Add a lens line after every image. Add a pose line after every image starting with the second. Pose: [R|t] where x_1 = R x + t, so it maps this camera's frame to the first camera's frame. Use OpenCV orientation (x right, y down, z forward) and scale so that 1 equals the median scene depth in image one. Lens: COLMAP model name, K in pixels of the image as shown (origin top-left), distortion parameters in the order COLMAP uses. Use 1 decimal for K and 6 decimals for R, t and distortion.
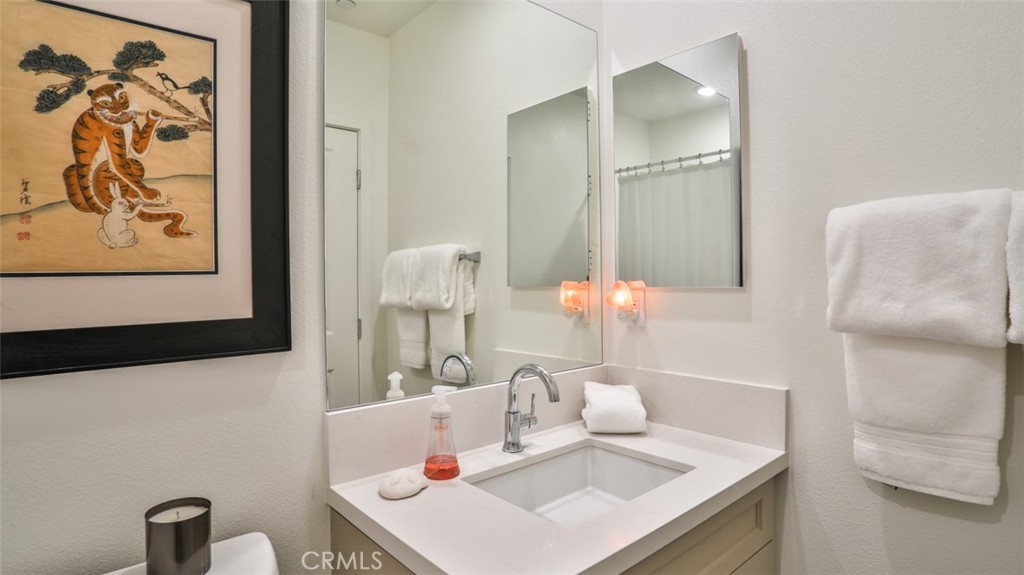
lens RADIAL K [[530.1, 0, 511.9], [0, 530.1, 279.6], [0, 0, 1]] dist [-0.082584, 0.044023]
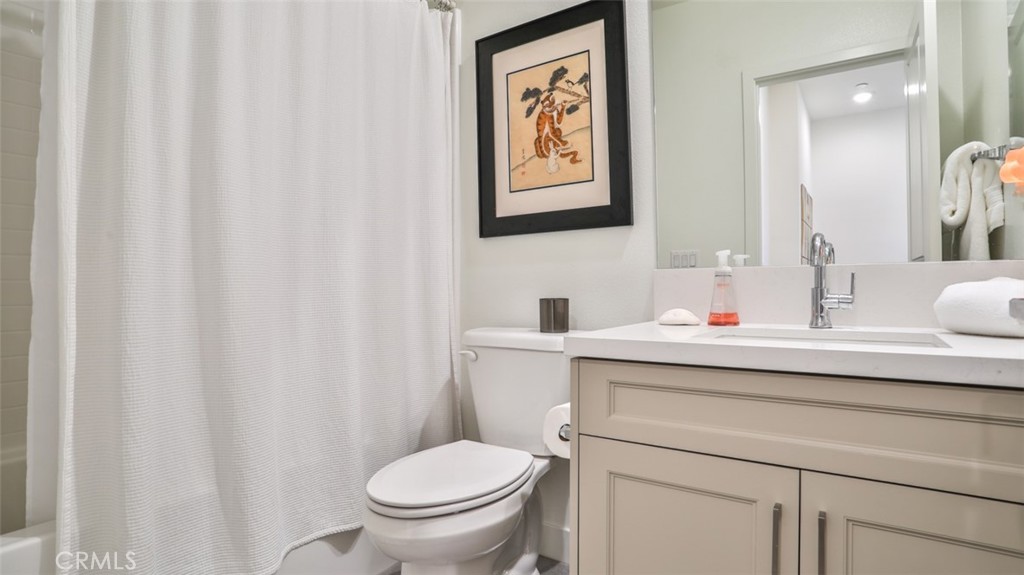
lens RADIAL K [[530.1, 0, 511.9], [0, 530.1, 279.6], [0, 0, 1]] dist [-0.082584, 0.044023]
pose [[0.246823, -0.003118, -0.969056, 1.182532], [0.002620, 0.999993, -0.002550, 0.354354], [0.969057, -0.001910, 0.246829, 0.320248]]
